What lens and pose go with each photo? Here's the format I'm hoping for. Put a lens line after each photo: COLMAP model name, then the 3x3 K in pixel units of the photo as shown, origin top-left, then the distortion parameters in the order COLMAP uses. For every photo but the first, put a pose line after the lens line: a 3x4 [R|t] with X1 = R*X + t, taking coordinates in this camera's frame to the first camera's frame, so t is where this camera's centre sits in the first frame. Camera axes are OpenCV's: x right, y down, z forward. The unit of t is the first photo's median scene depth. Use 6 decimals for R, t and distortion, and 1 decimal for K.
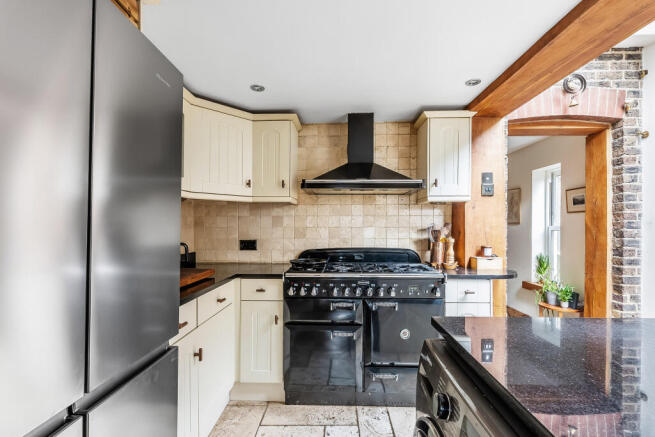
lens RADIAL K [[294.7, 0, 326.4], [0, 294.7, 223.7], [0, 0, 1]] dist [0.002636, 0.000137]
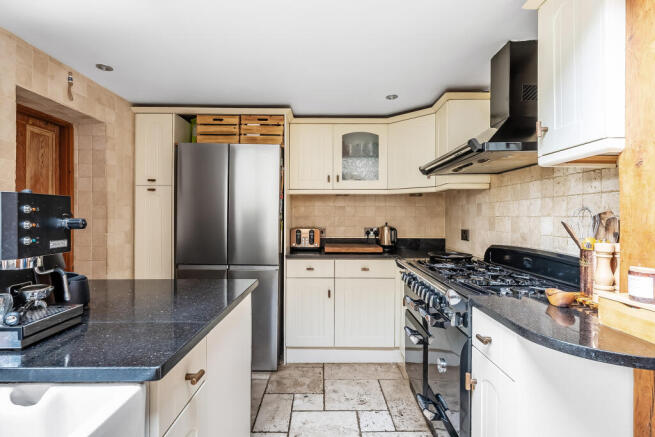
lens RADIAL K [[330.7, 0, 328.3], [0, 330.7, 217.6], [0, 0, 1]] dist [-0.000077, 0.000072]
pose [[0.043532, 0.005580, -0.999036, 0.897986], [0.000592, 0.999984, 0.005611, 0.009638], [0.999052, -0.000835, 0.043528, 0.593778]]
